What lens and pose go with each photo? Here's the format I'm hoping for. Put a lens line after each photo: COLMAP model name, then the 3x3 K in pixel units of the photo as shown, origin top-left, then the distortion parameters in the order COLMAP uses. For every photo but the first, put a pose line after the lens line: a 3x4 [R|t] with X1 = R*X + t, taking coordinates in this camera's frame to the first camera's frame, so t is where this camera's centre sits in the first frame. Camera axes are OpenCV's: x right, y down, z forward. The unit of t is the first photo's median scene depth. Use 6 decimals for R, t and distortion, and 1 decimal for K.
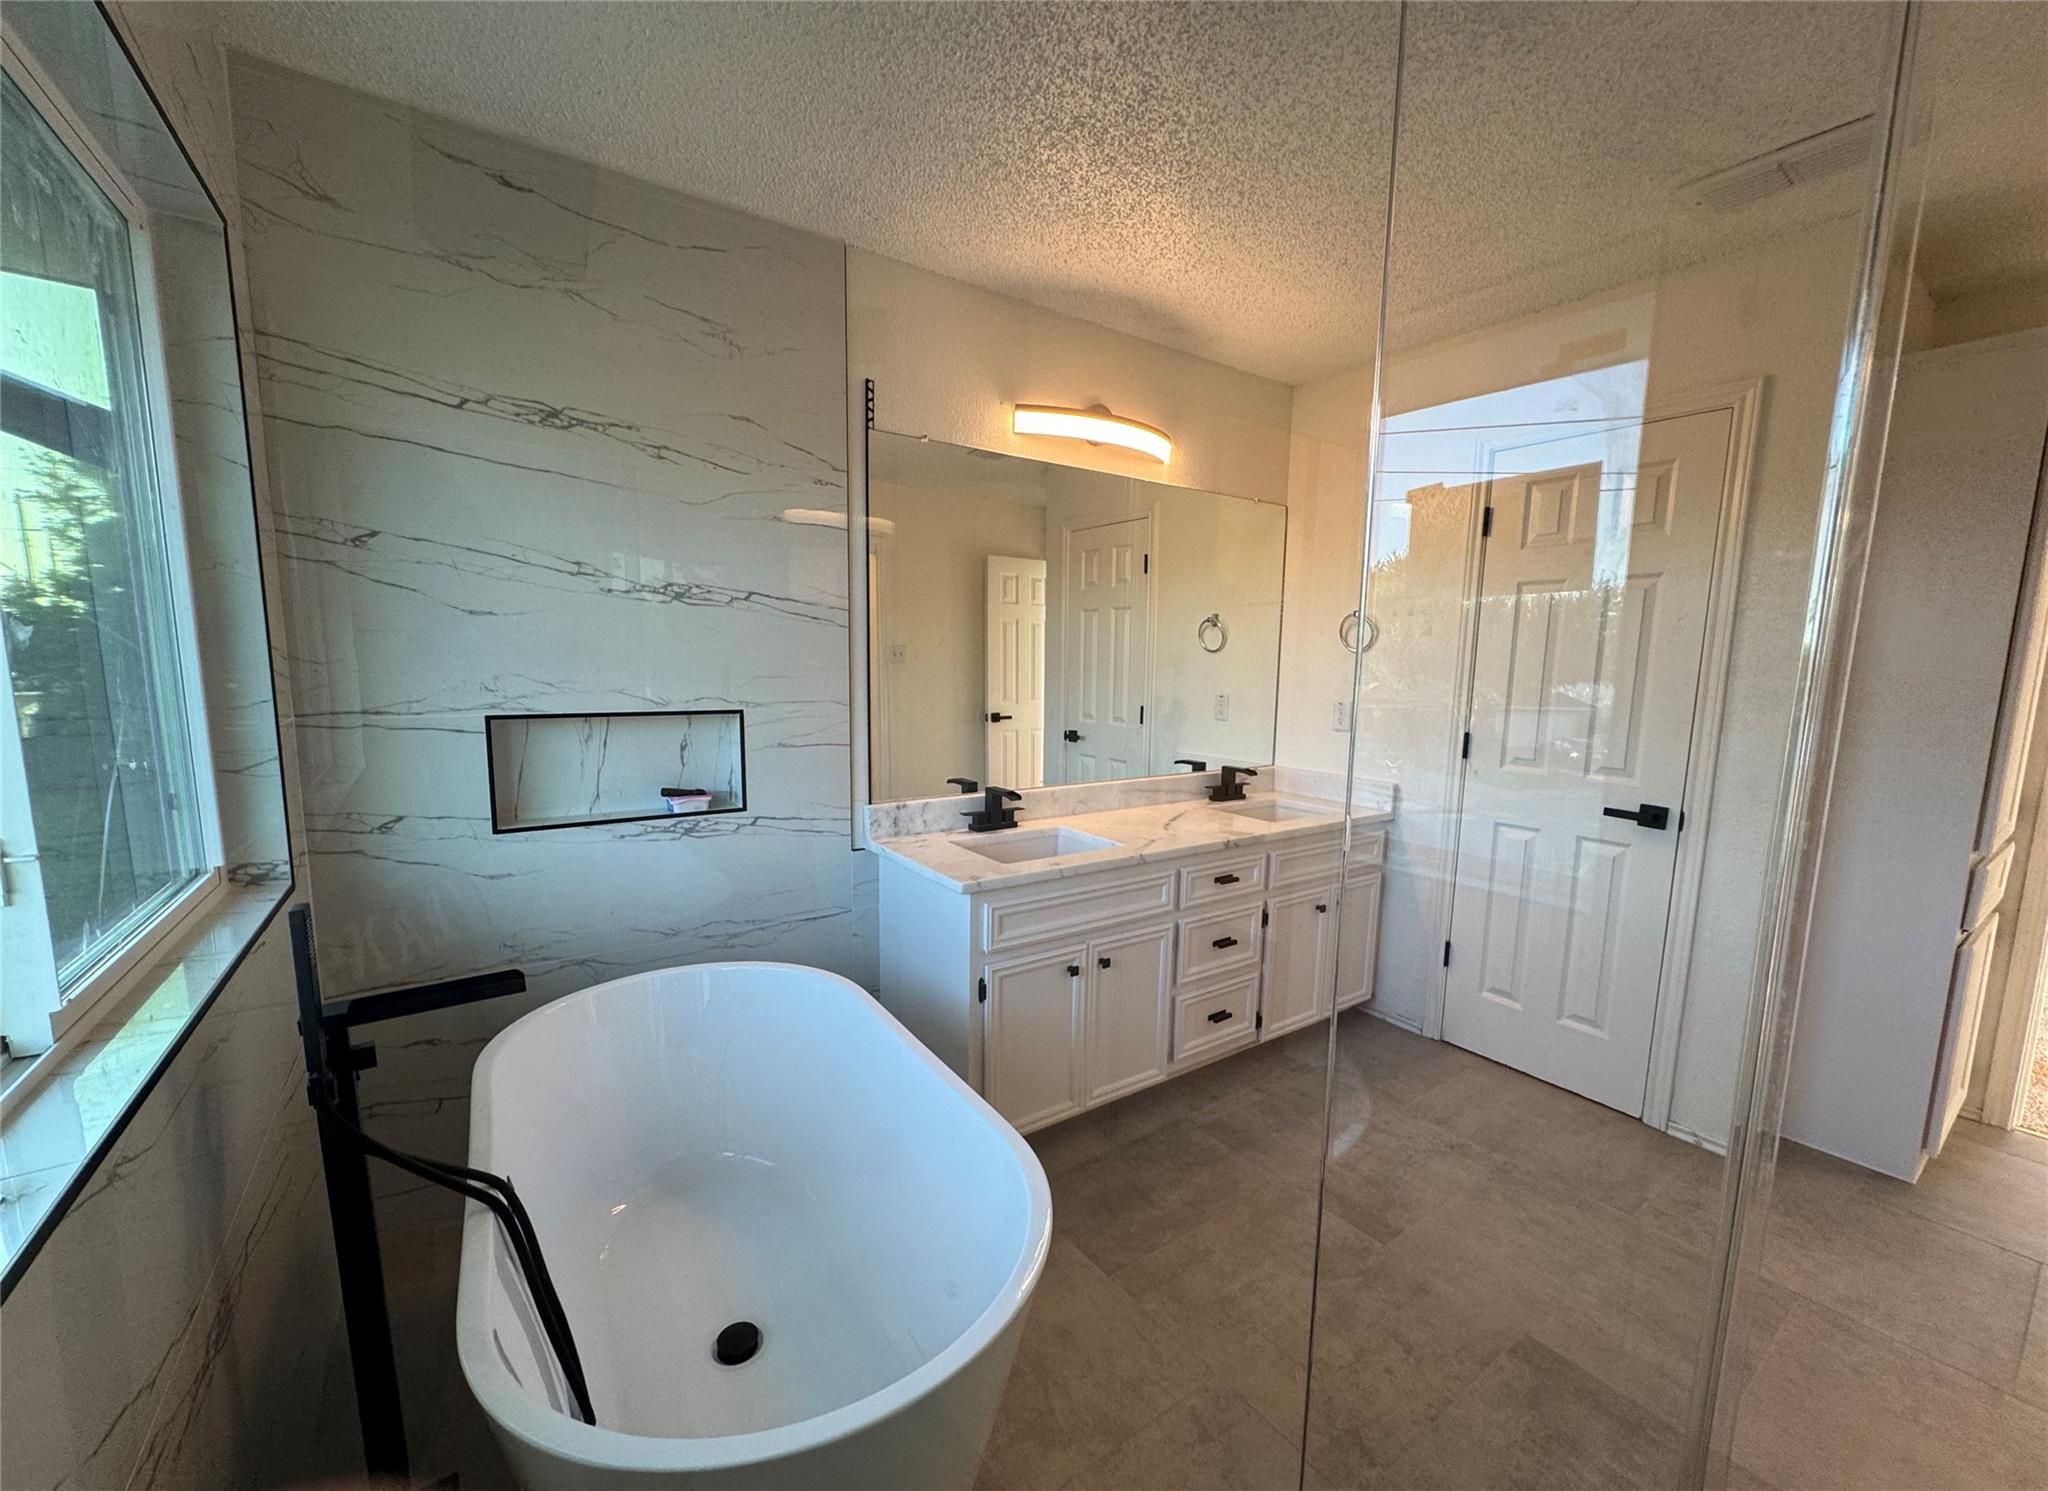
lens RADIAL K [[813.2, 0, 1017.2], [0, 813.2, 765.5], [0, 0, 1]] dist [-0.002967, -0.000163]
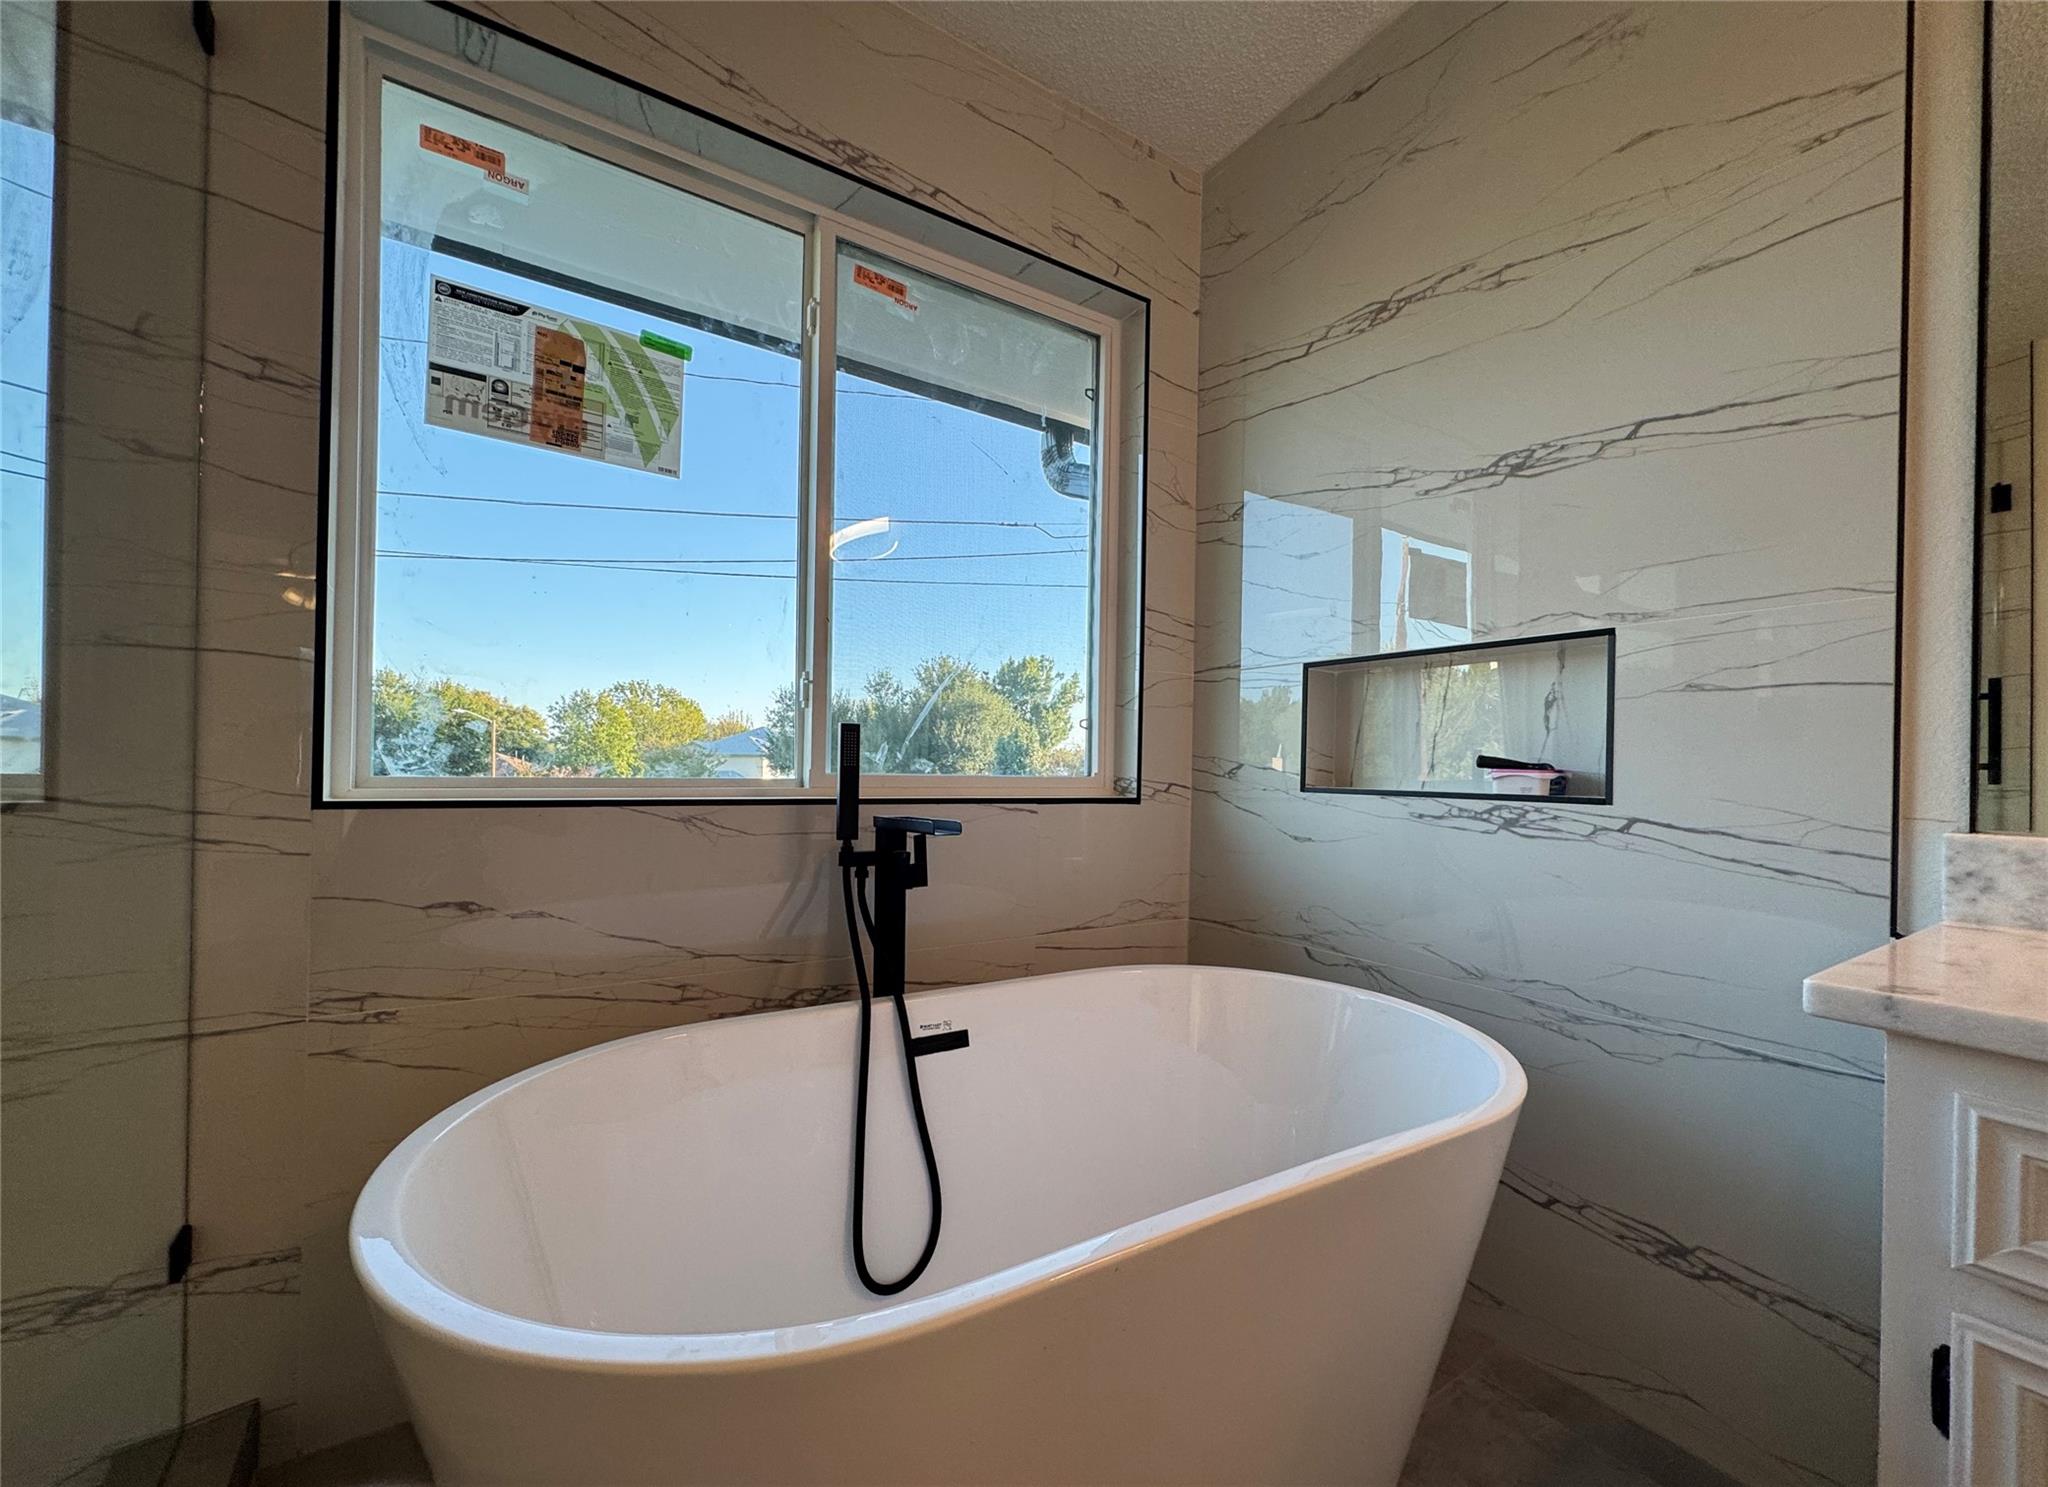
lens RADIAL K [[817.2, 0, 1038.1], [0, 817.2, 769.3], [0, 0, 1]] dist [-0.001029, 0.000873]
pose [[-0.007315, -0.014884, -0.999862, 0.249245], [-0.151088, 0.988427, -0.013609, 0.101710], [0.988493, 0.150968, -0.009480, 0.612673]]
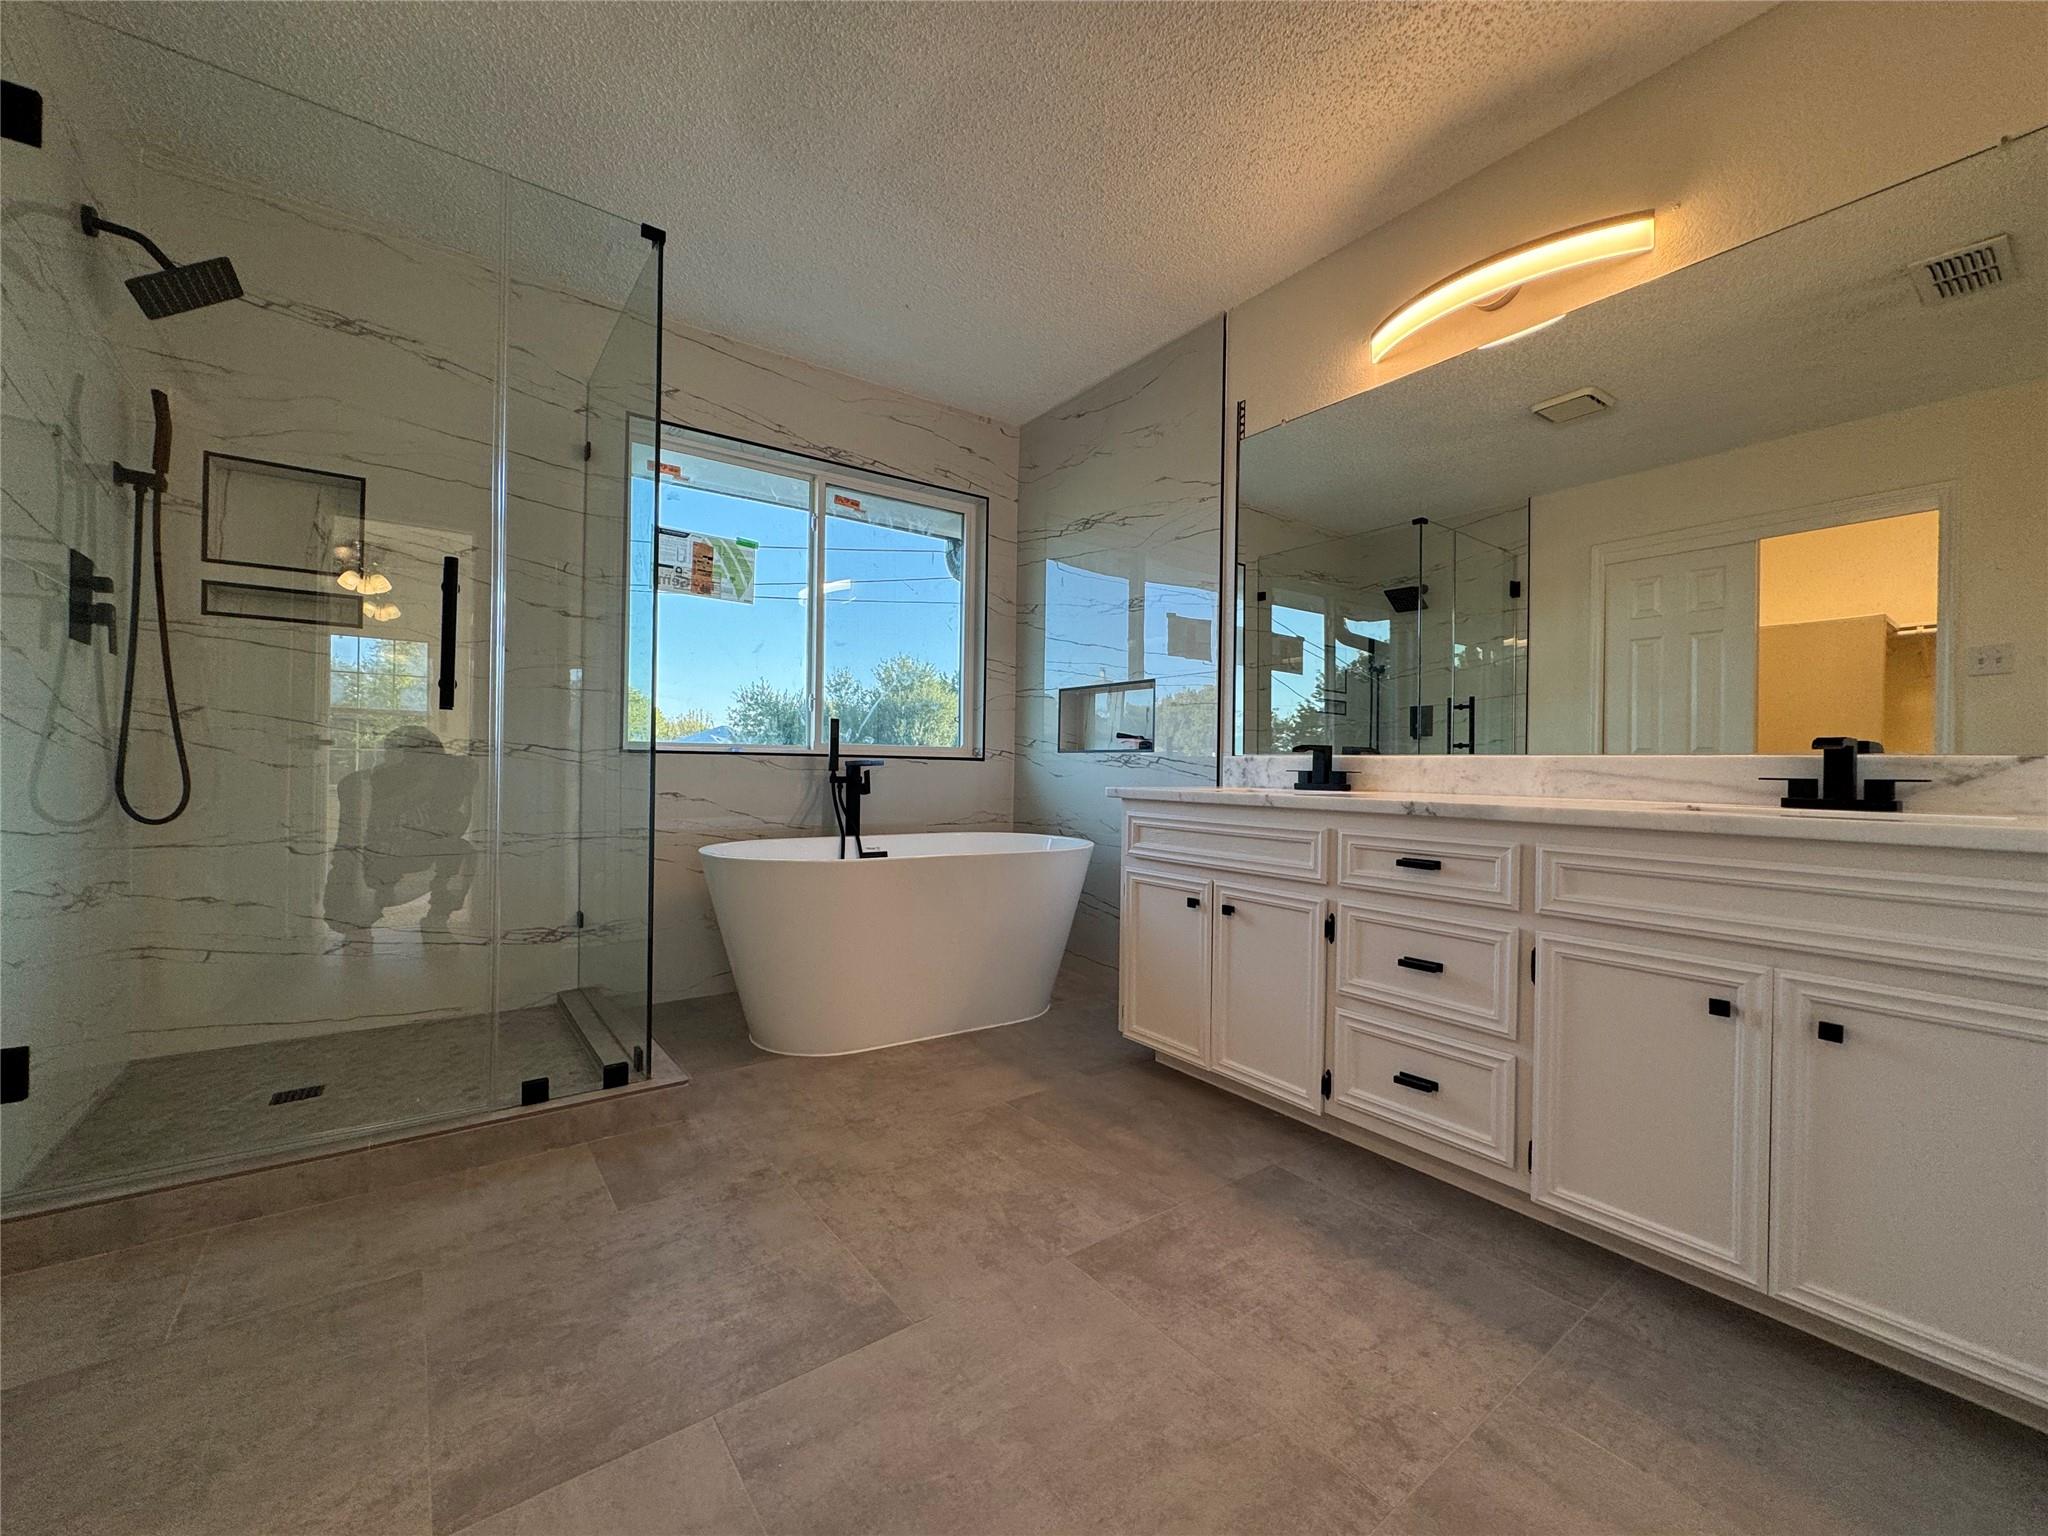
lens RADIAL K [[813.6, 0, 1037.9], [0, 813.6, 770.7], [0, 0, 1]] dist [-0.002022, 0.000354]
pose [[0.039894, -0.011548, -0.999137, 1.060092], [-0.147273, 0.988944, -0.017310, 0.143037], [0.988291, 0.147836, 0.037752, 0.769390]]
